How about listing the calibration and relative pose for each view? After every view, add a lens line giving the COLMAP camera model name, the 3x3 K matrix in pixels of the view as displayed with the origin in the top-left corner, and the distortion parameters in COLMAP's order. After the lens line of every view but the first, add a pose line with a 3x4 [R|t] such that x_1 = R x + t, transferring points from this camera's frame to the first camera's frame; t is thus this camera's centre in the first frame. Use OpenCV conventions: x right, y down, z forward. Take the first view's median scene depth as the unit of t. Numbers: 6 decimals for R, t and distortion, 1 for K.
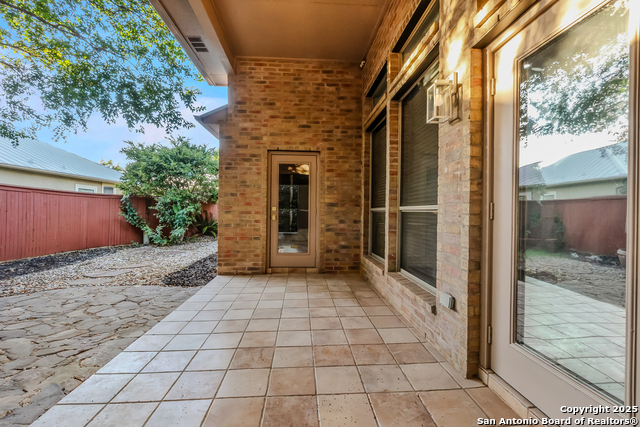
lens RADIAL K [[277.8, 0, 315.7], [0, 277.8, 209.5], [0, 0, 1]] dist [-0.001178, -0.000172]
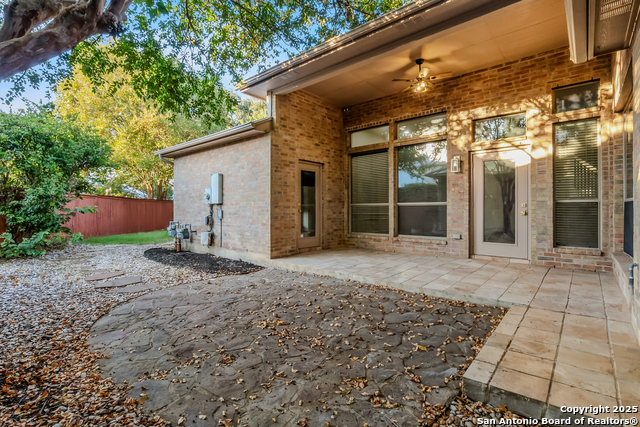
lens RADIAL K [[296.8, 0, 318.8], [0, 296.8, 205.5], [0, 0, 1]] dist [0.000685, 0.000009]
pose [[0.709056, -0.002785, 0.705147, -1.093448], [0.004917, 0.999987, -0.000995, 0.005508], [-0.705135, 0.004173, 0.709061, -0.055089]]
